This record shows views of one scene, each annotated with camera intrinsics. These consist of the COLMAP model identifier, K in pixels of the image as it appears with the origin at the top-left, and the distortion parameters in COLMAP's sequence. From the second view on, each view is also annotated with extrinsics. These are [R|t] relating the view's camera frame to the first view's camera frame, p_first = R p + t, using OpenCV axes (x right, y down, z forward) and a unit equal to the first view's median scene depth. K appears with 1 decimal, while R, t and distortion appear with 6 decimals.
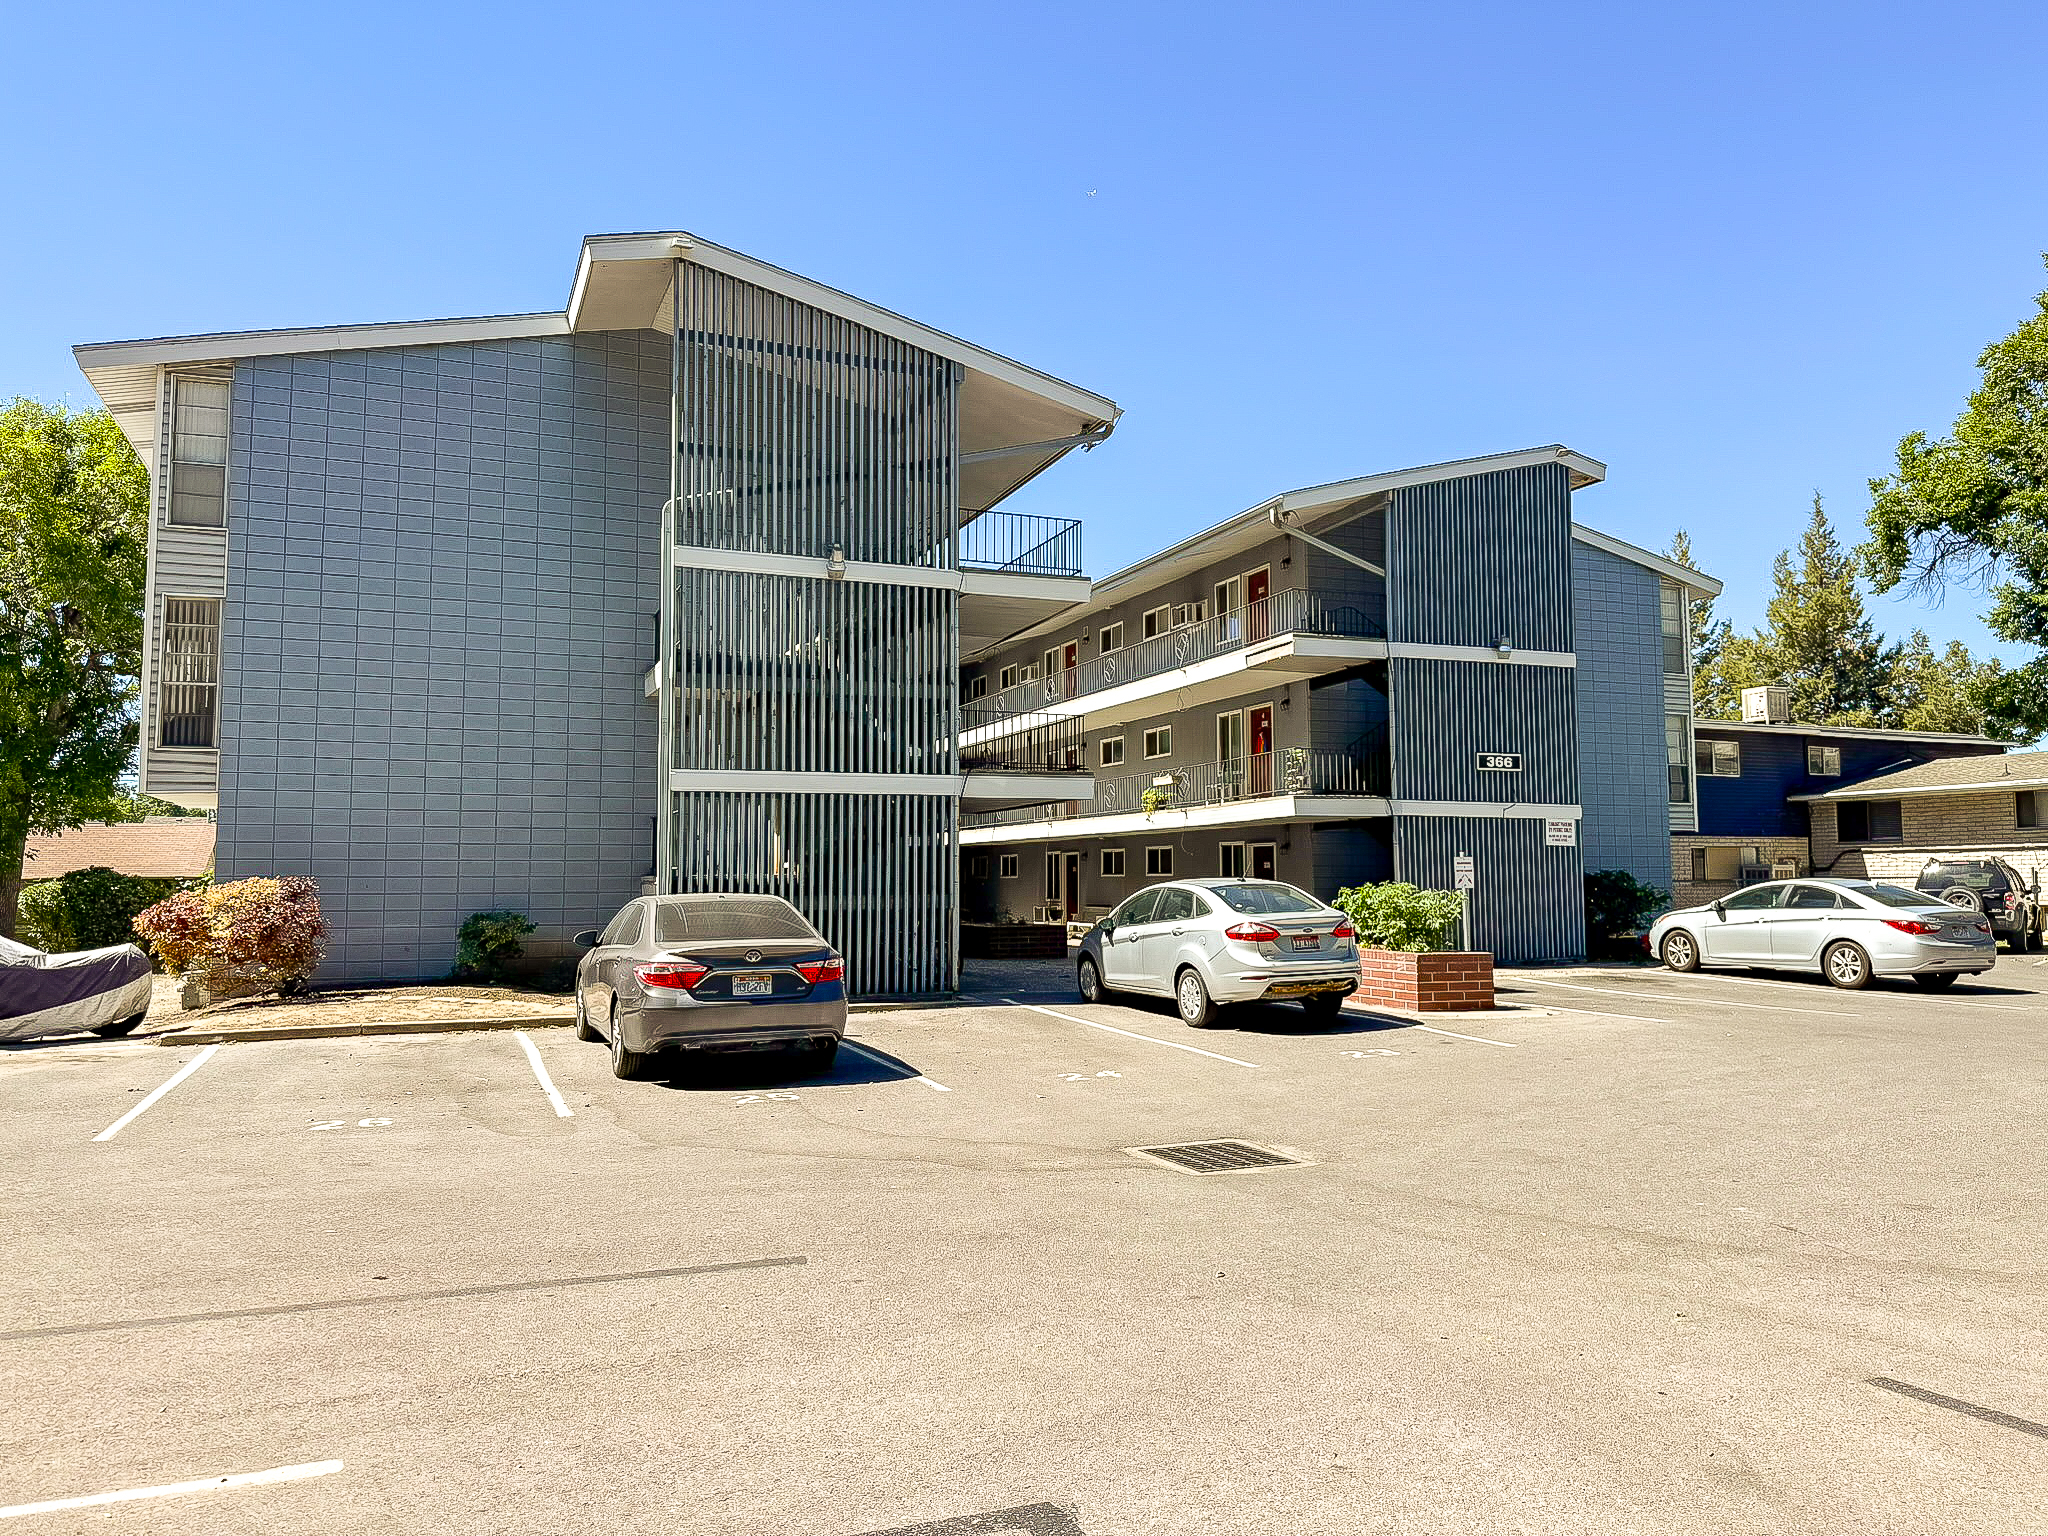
lens RADIAL K [[1450.5, 0, 1024.0], [0, 1450.5, 768.0], [0, 0, 1]] dist [0.039897, -0.001582]
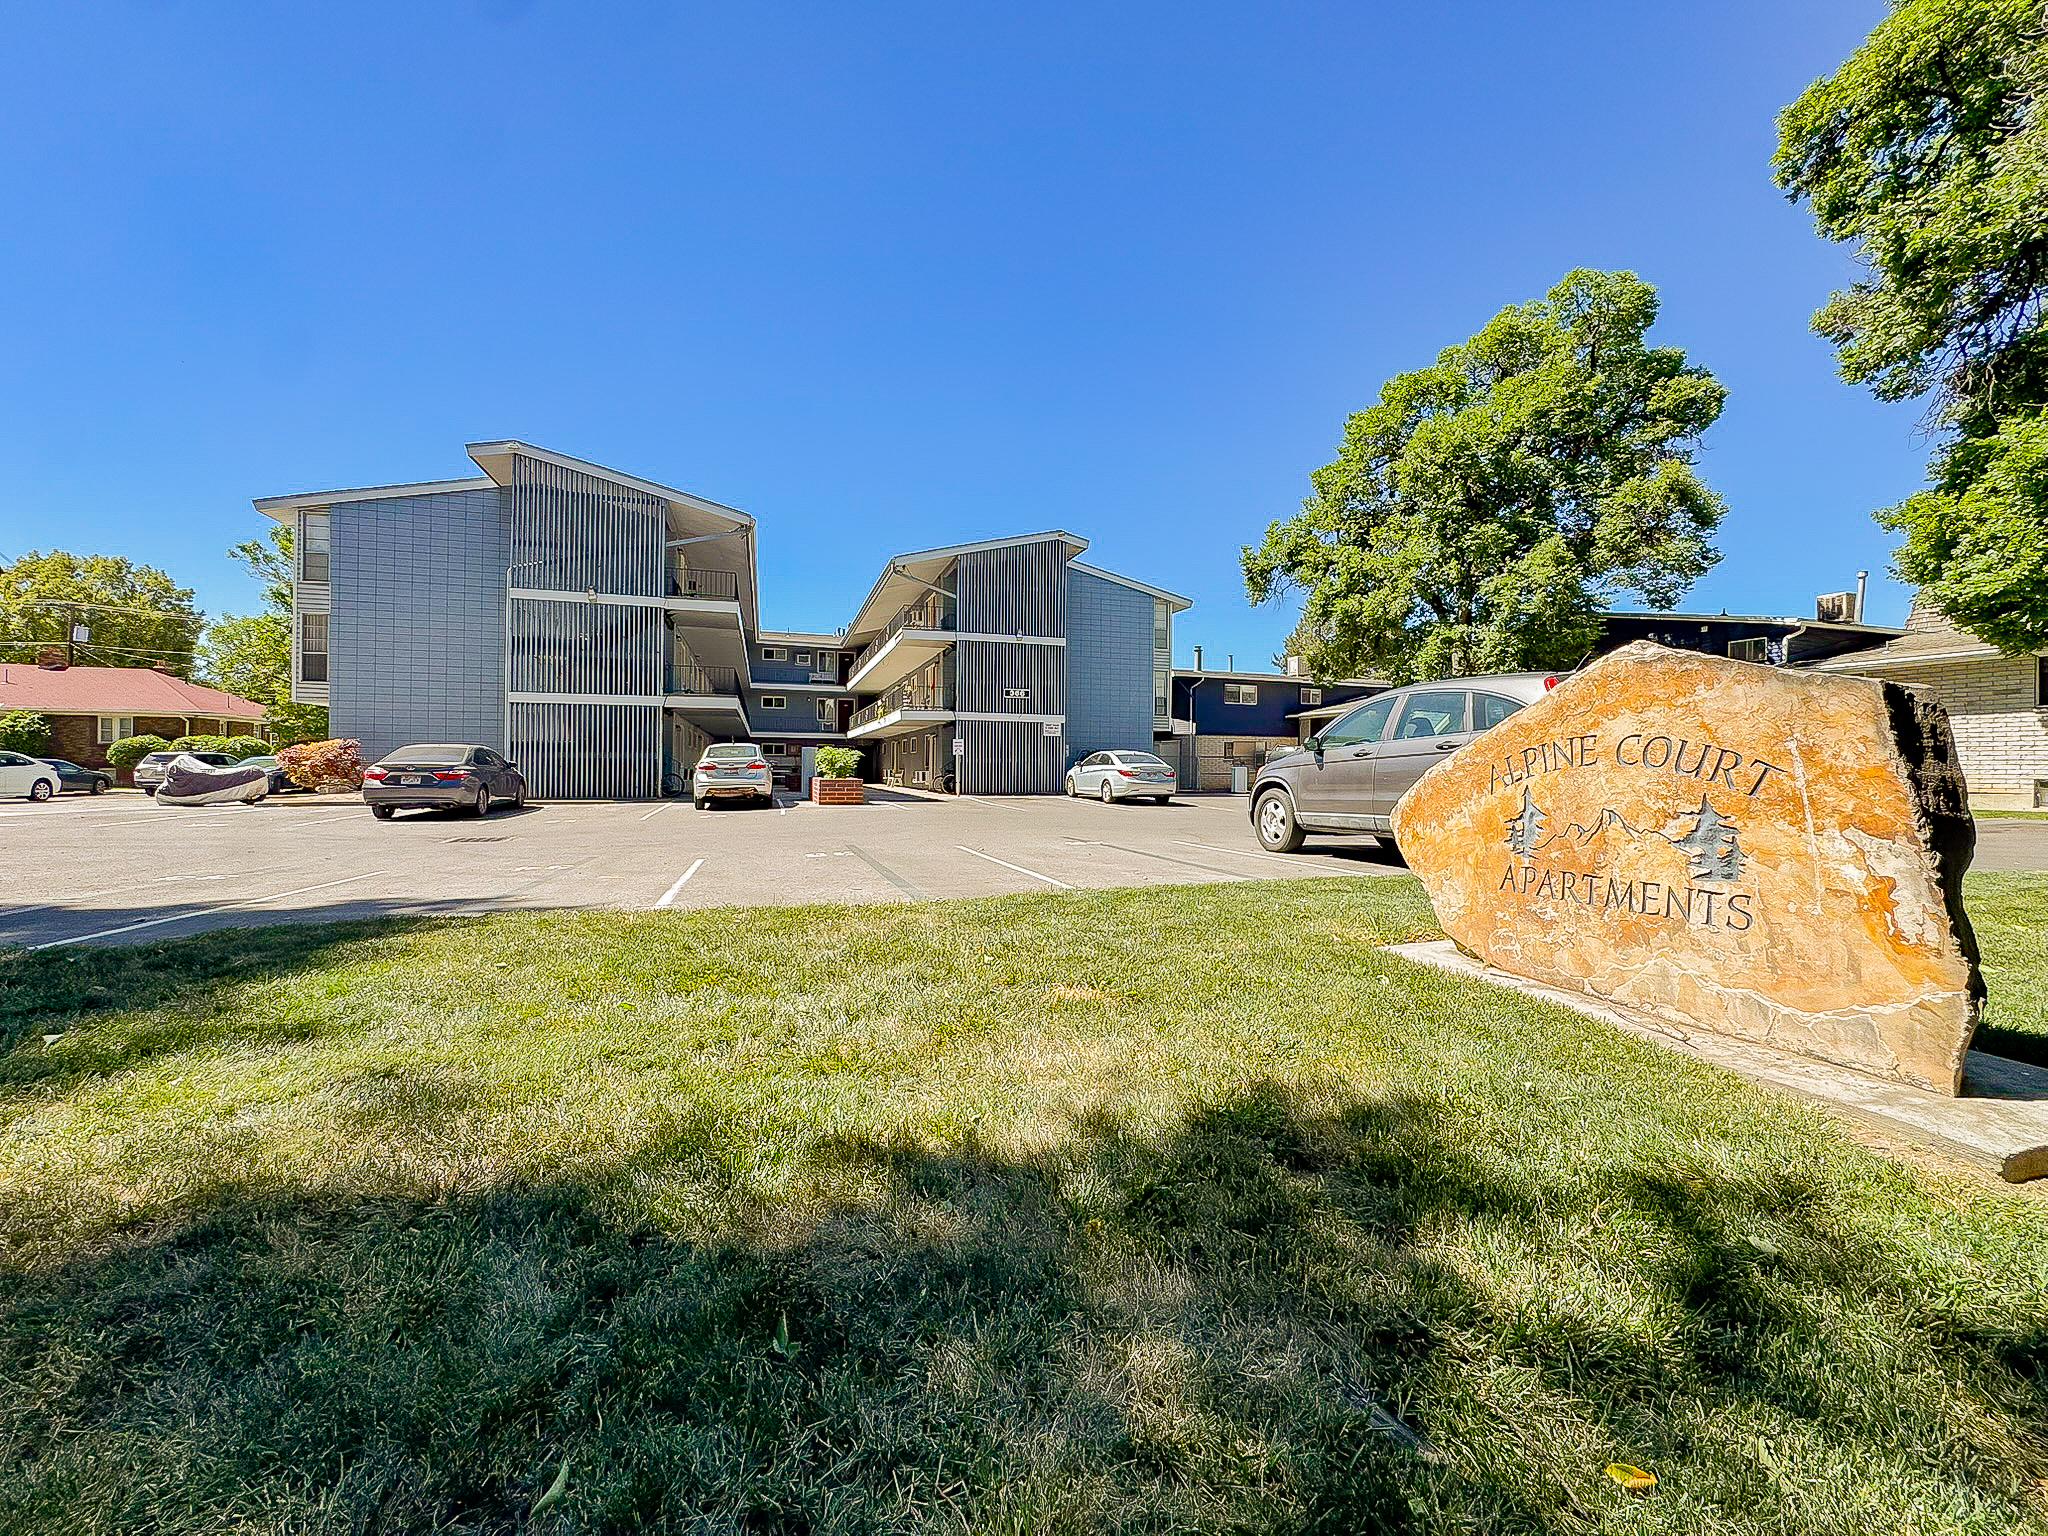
lens RADIAL K [[820.9, 0, 1024.0], [0, 820.9, 768.0], [0, 0, 1]] dist [-0.000199, 0.000087]
pose [[0.997357, 0.011104, -0.071809, 0.418687], [-0.005372, 0.996819, 0.079521, 0.008143], [0.072463, -0.078925, 0.994243, -0.121140]]
